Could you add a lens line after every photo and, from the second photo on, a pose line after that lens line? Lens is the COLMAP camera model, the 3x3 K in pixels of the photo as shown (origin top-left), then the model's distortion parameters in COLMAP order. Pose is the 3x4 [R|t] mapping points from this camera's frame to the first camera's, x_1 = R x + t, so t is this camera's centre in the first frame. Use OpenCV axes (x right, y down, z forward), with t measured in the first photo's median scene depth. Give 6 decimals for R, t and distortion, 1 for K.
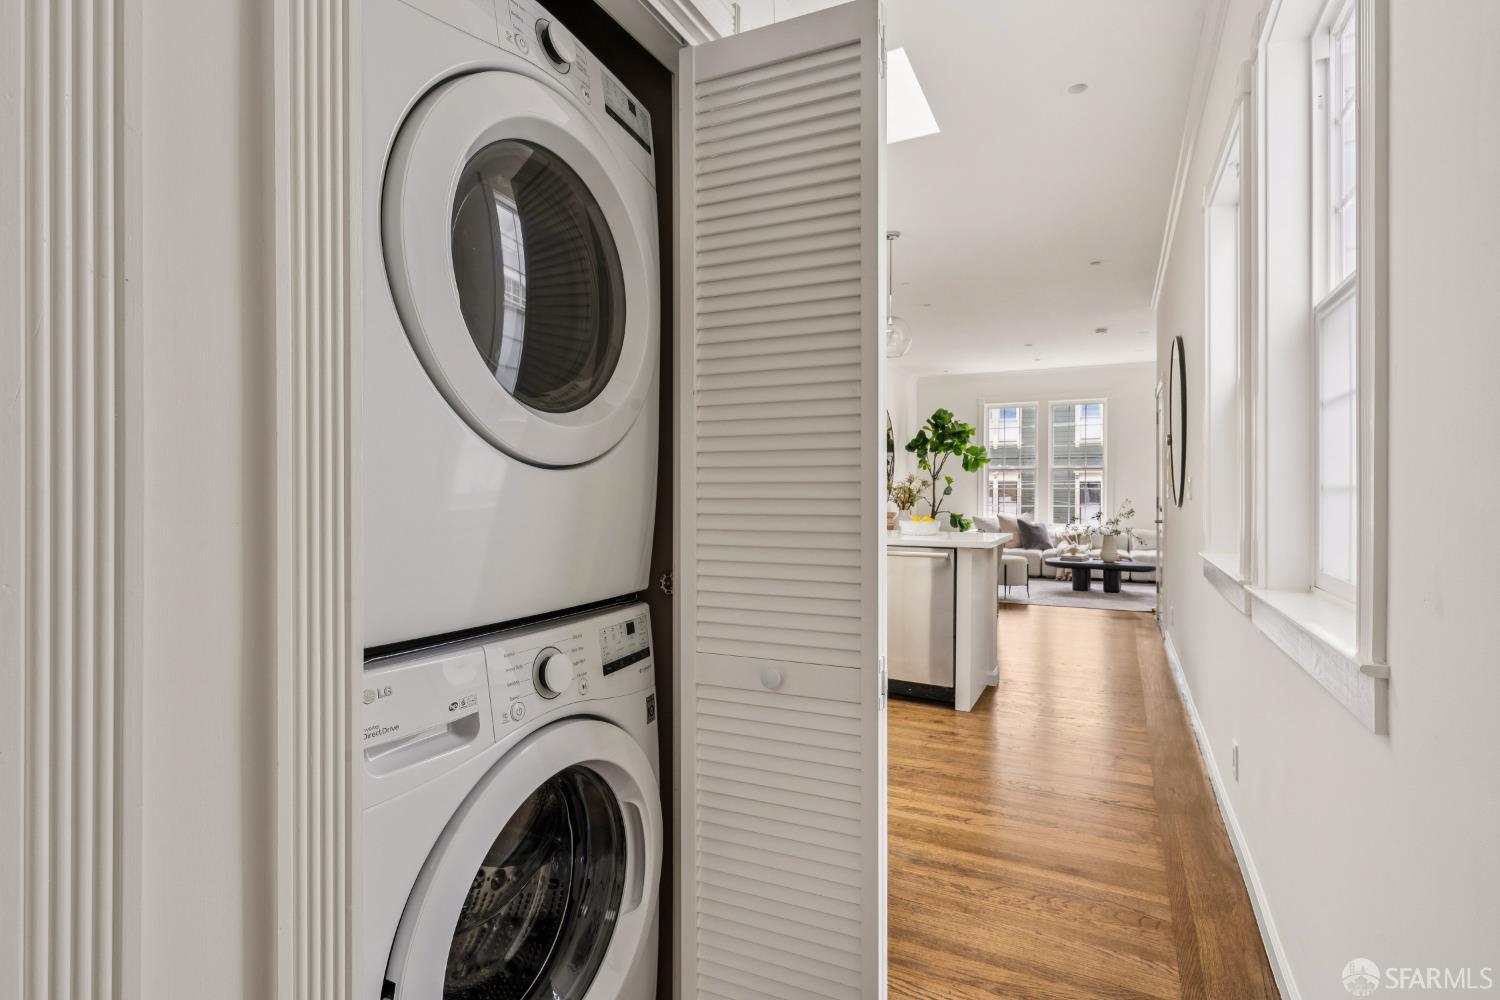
lens RADIAL K [[725.7, 0, 754.8], [0, 725.7, 491.1], [0, 0, 1]] dist [0.001806, 0.001777]
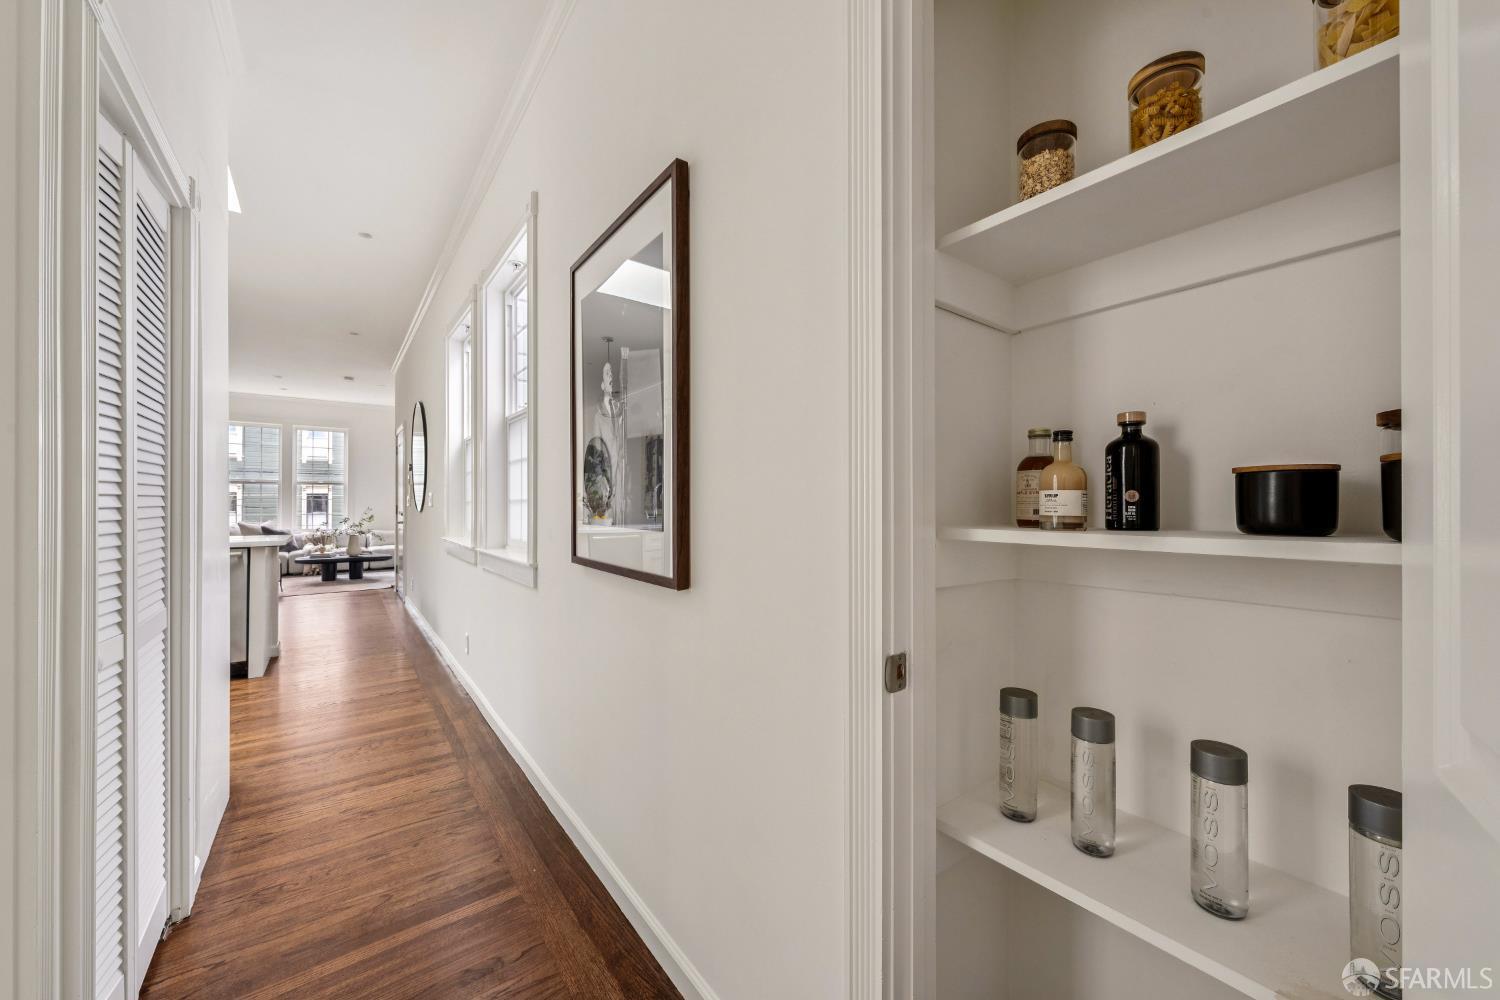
lens RADIAL K [[561.9, 0, 749.6], [0, 561.9, 501.4], [0, 0, 1]] dist [0.001469, 0.000081]
pose [[0.453972, 0.002132, 0.891013, -0.086944], [-0.001432, 0.999998, -0.001664, 0.000006], [-0.891015, -0.000520, 0.453974, -0.090253]]
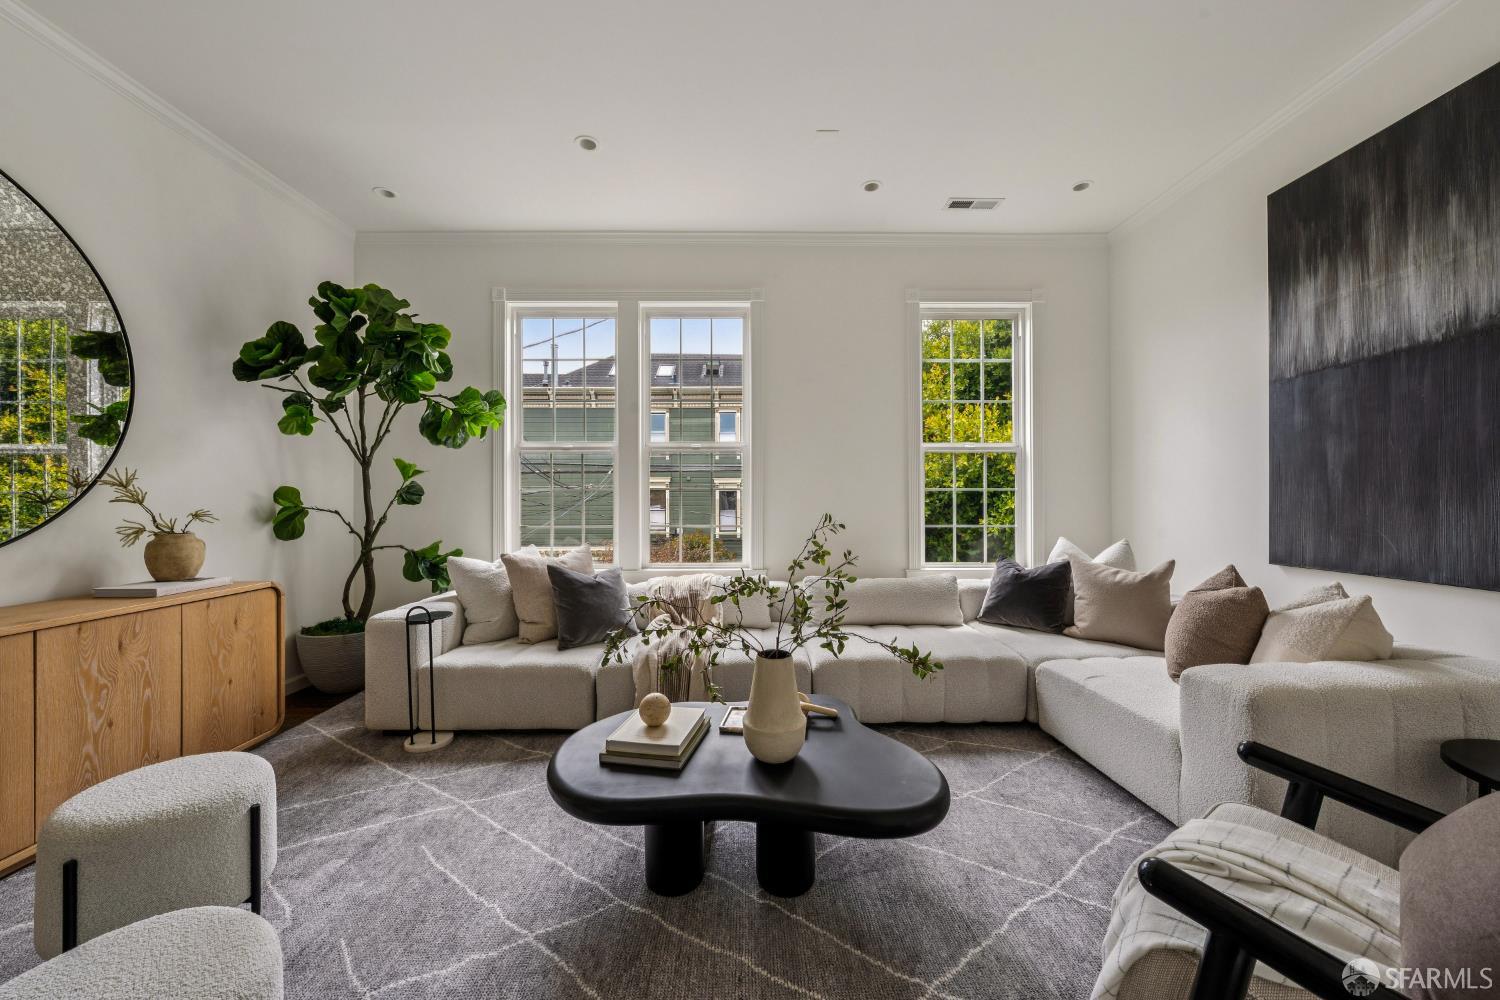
lens RADIAL K [[552.6, 0, 752.6], [0, 552.6, 500.7], [0, 0, 1]] dist [-0.003375, -0.000054]
pose [[0.889848, -0.003436, 0.456244, 0.379087], [0.003734, 0.999993, 0.000249, 0.005050], [-0.456241, 0.001482, 0.889855, 0.803364]]
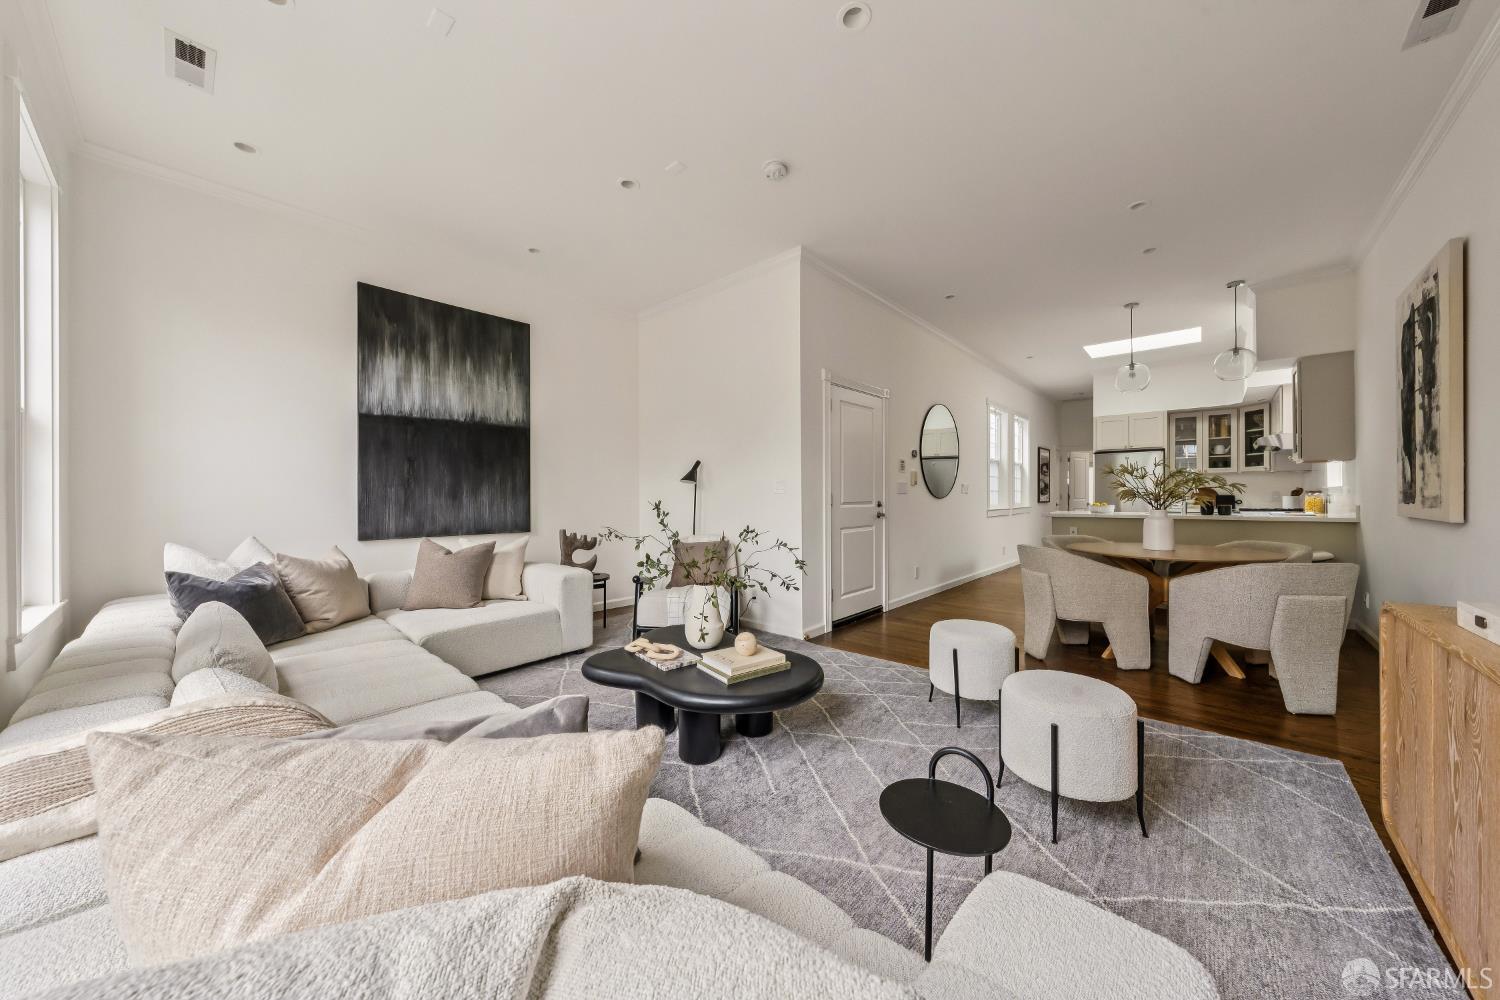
lens RADIAL K [[509.5, 0, 752.5], [0, 509.5, 498.5], [0, 0, 1]] dist [-0.003172, -0.000070]
pose [[-0.963134, 0.004117, 0.268991, 0.367808], [0.005228, 0.999980, 0.003417, 0.008103], [-0.268972, 0.004697, -0.963136, 1.250140]]
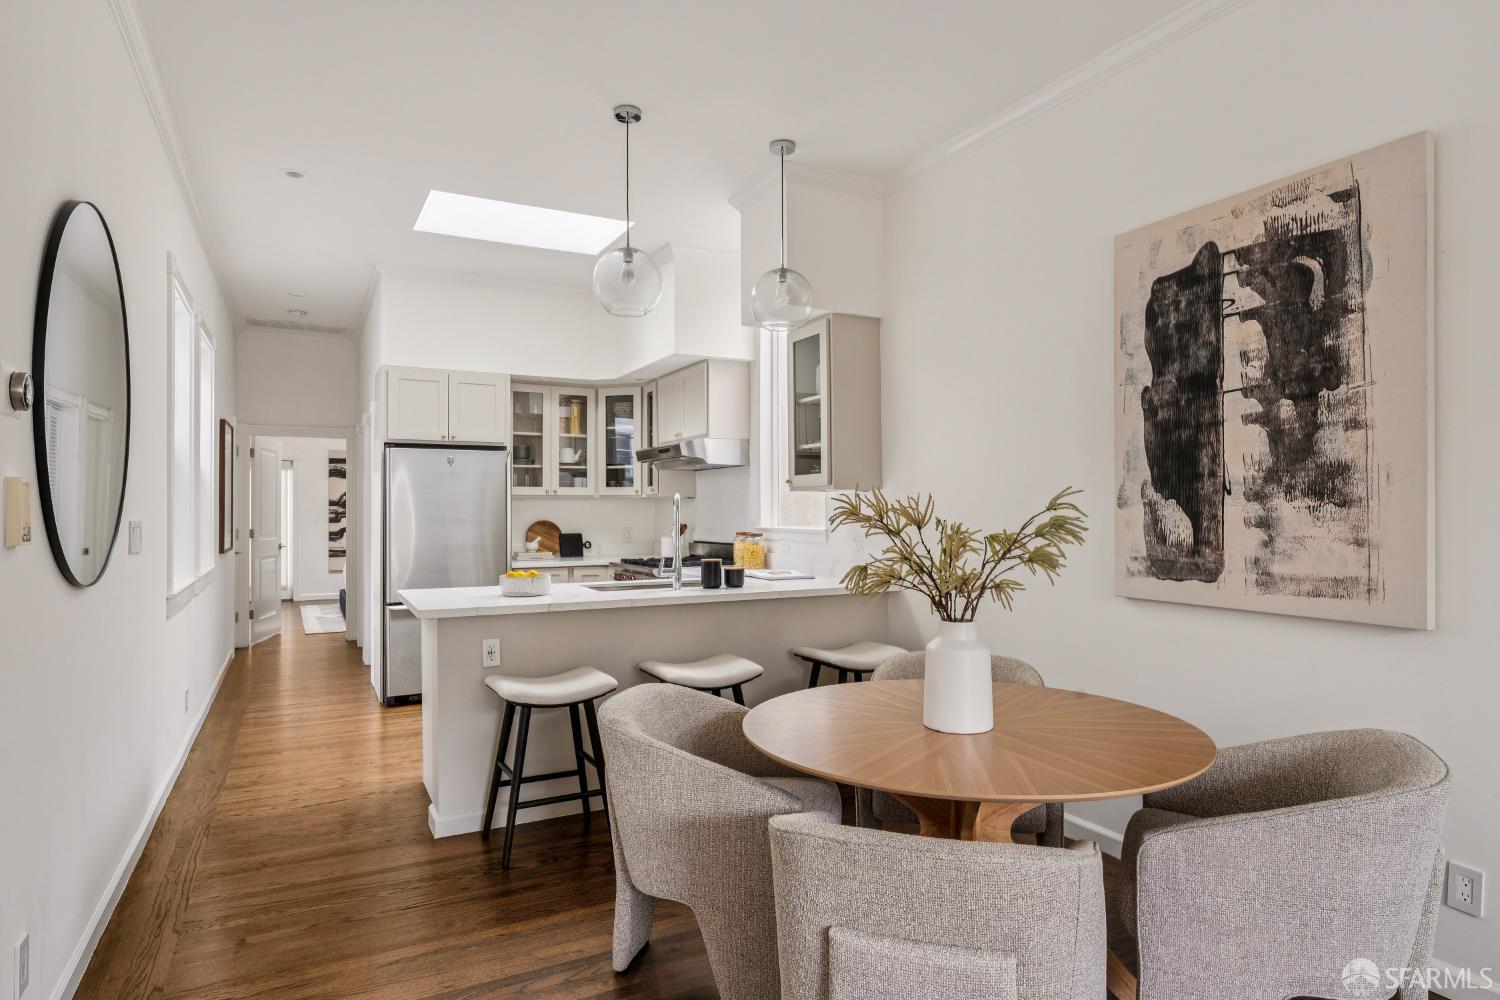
lens RADIAL K [[861.4, 0, 755.0], [0, 861.4, 504.1], [0, 0, 1]] dist [0.004751, -0.001185]
pose [[-0.585137, -0.002524, -0.810930, 0.411221], [0.002723, 0.999983, -0.005077, -0.013625], [0.810930, -0.005179, -0.585121, 0.874942]]
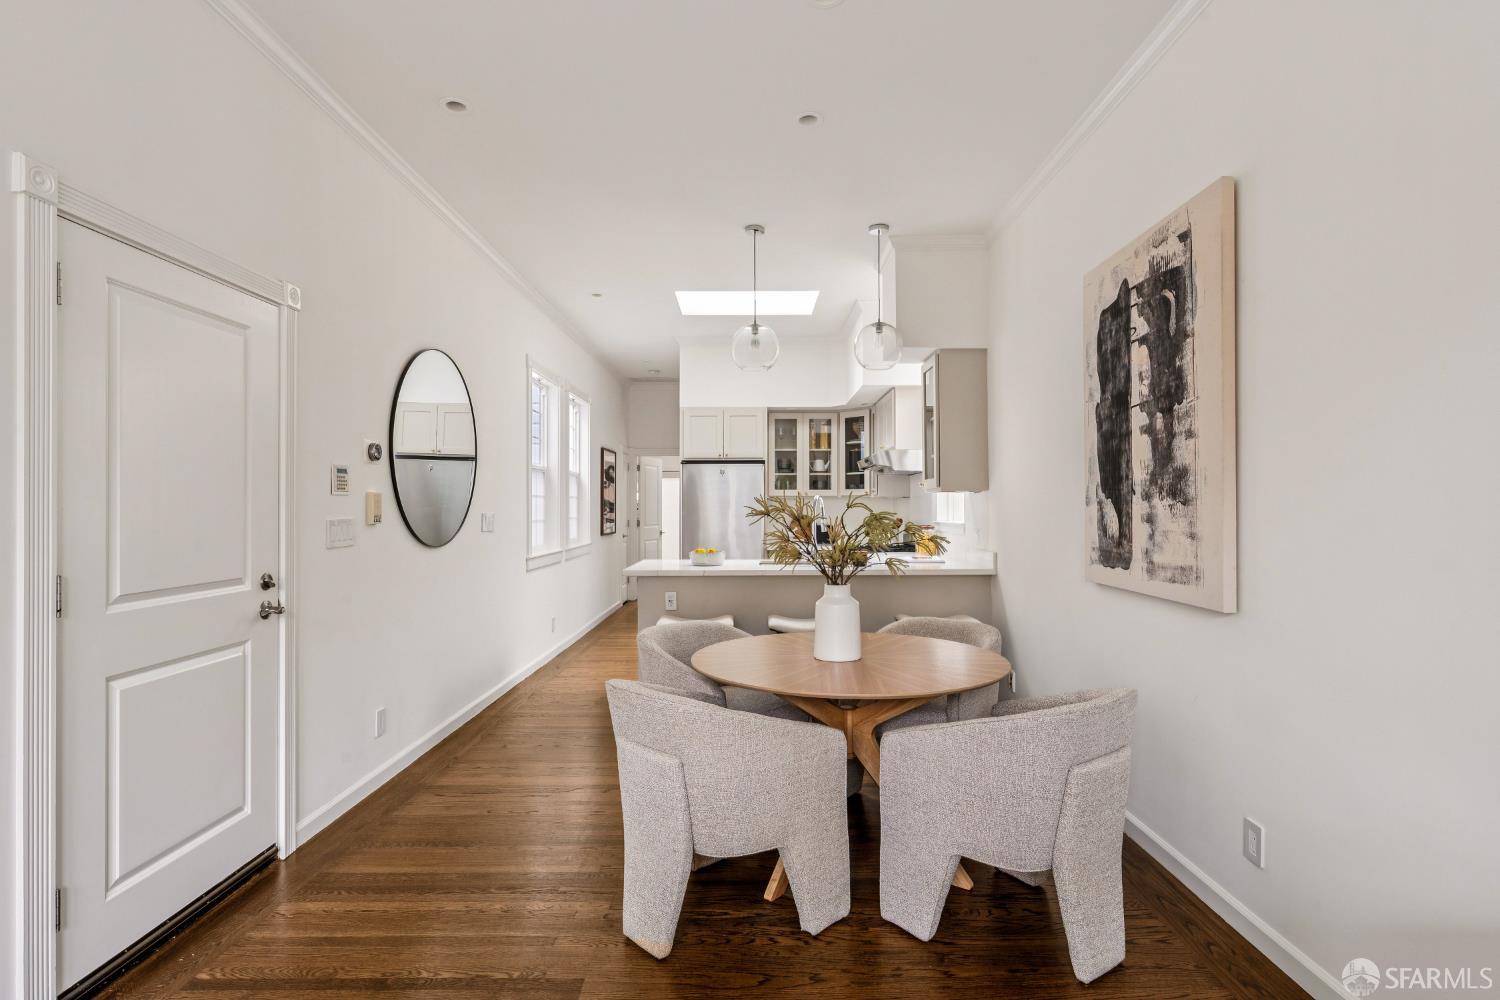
lens RADIAL K [[759.1, 0, 755.0], [0, 759.1, 503.3], [0, 0, 1]] dist [-0.002822, -0.000205]
pose [[-0.894995, 0.000531, -0.446076, 0.343404], [0.002900, 0.999985, -0.004626, -0.013511], [0.446067, -0.005434, -0.894983, 1.050486]]
